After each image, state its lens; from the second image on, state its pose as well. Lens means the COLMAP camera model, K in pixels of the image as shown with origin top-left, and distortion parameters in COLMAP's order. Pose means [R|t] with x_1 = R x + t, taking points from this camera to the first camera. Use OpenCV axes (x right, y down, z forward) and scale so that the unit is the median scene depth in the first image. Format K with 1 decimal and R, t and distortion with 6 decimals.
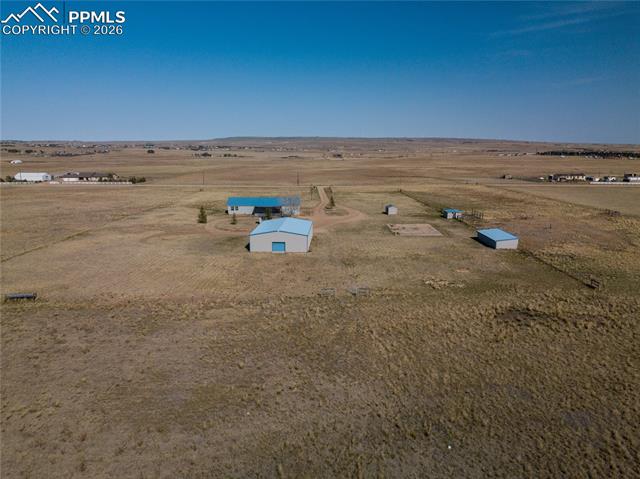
lens RADIAL K [[481.3, 0, 320.0], [0, 481.3, 239.5], [0, 0, 1]] dist [0.040523, -0.052560]
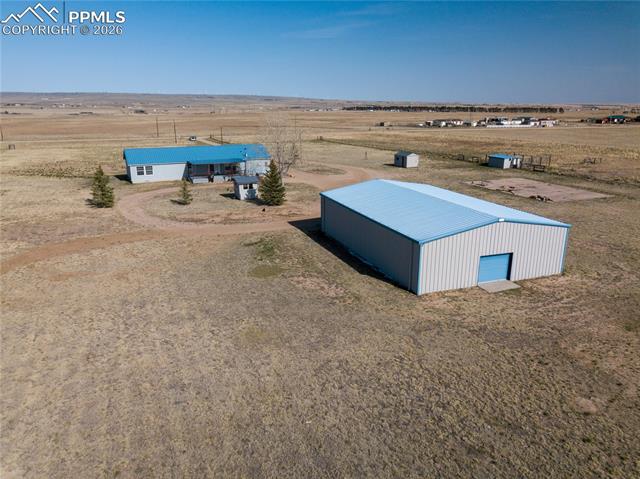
lens RADIAL K [[481.3, 0, 320.0], [0, 481.3, 239.5], [0, 0, 1]] dist [0.040523, -0.052560]
pose [[0.923080, -0.105261, 0.369924, -0.199015], [0.074095, 0.992472, 0.097513, -0.028903], [-0.377403, -0.062603, 0.923931, 0.466406]]
